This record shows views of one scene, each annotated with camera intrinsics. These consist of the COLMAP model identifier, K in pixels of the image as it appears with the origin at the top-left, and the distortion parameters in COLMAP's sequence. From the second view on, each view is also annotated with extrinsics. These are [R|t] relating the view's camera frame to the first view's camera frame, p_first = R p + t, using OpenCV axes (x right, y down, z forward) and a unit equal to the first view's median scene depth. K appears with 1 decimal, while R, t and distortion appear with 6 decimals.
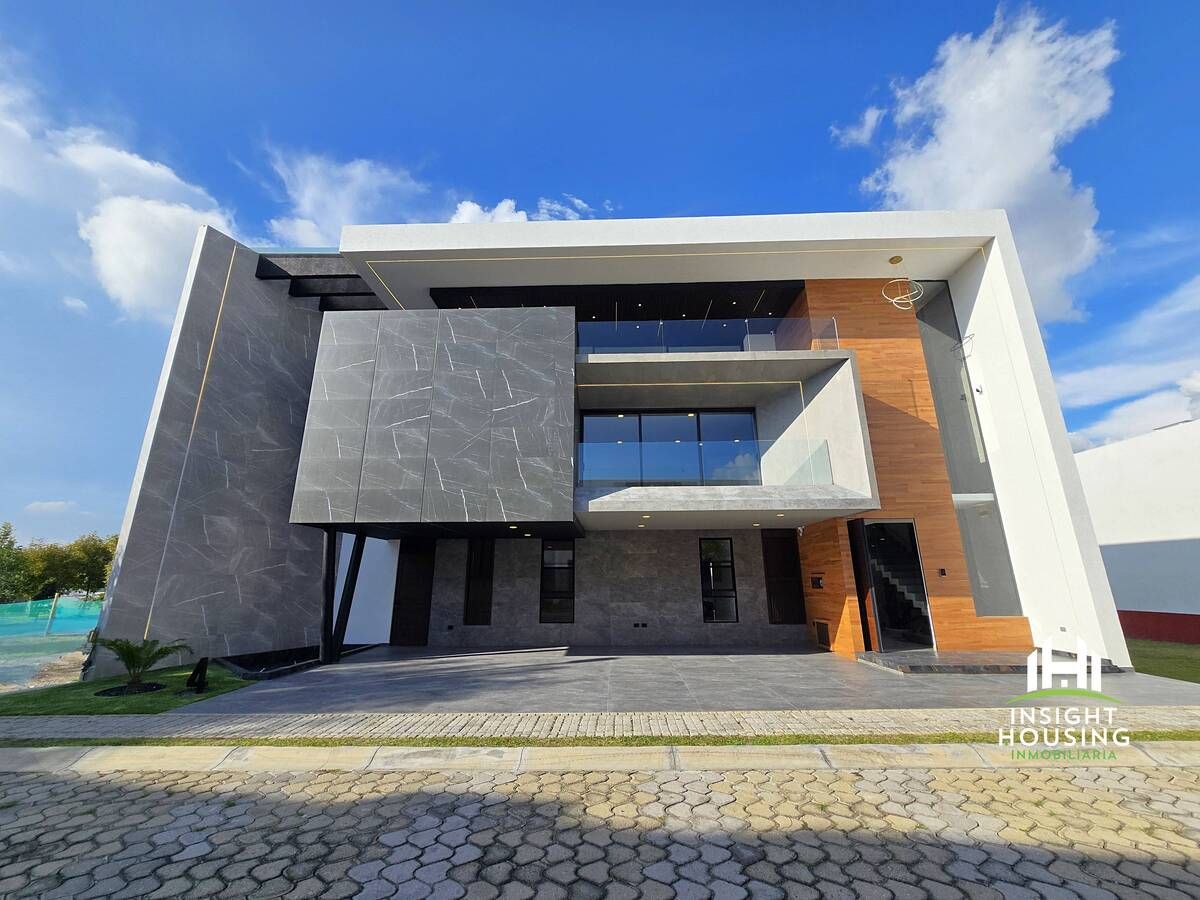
lens RADIAL K [[491.3, 0, 604.2], [0, 491.3, 425.1], [0, 0, 1]] dist [-0.005372, 0.001274]
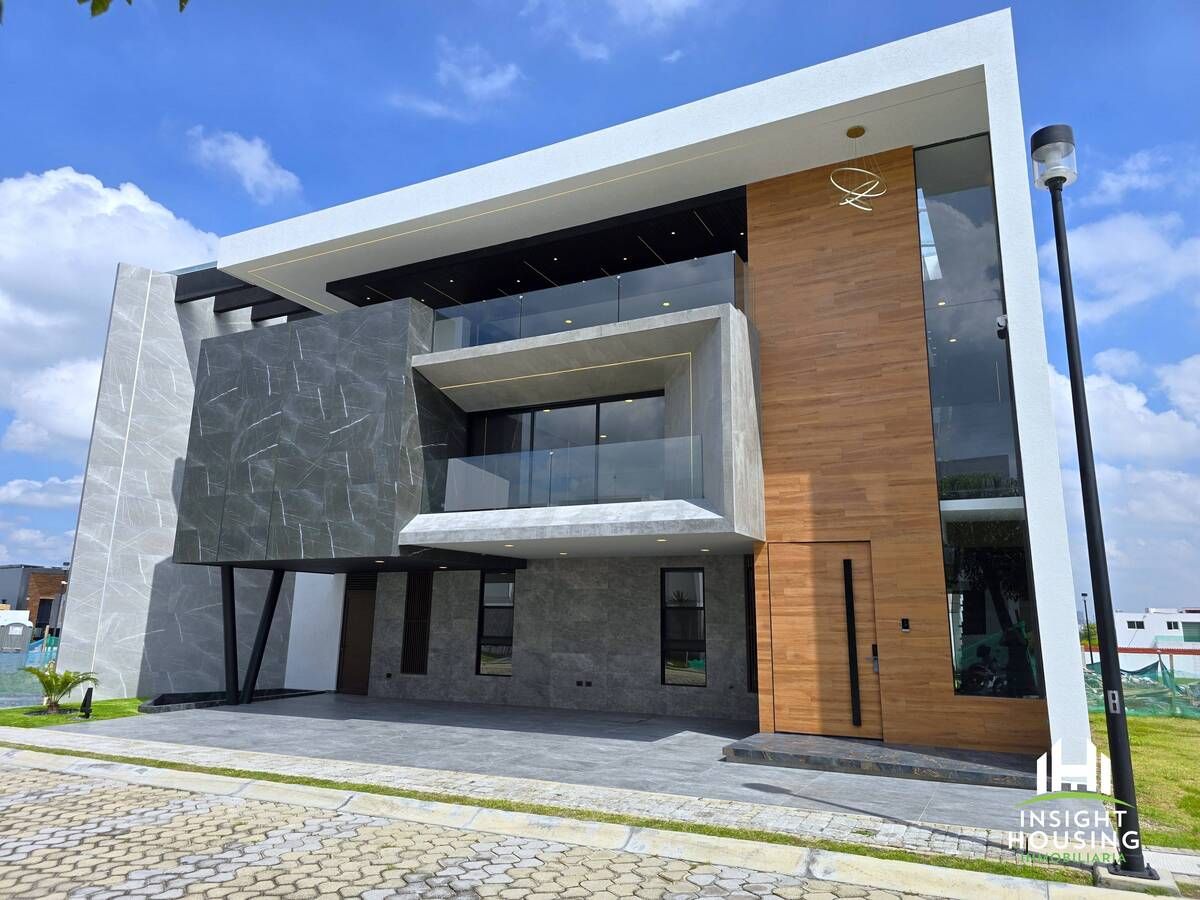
lens RADIAL K [[806.2, 0, 598.4], [0, 806.2, 401.9], [0, 0, 1]] dist [0.049500, -0.039898]
pose [[0.902148, -0.095039, -0.420829, 0.675591], [0.112930, 0.993445, 0.017735, -0.046582], [0.416385, -0.063523, 0.906967, -0.104002]]
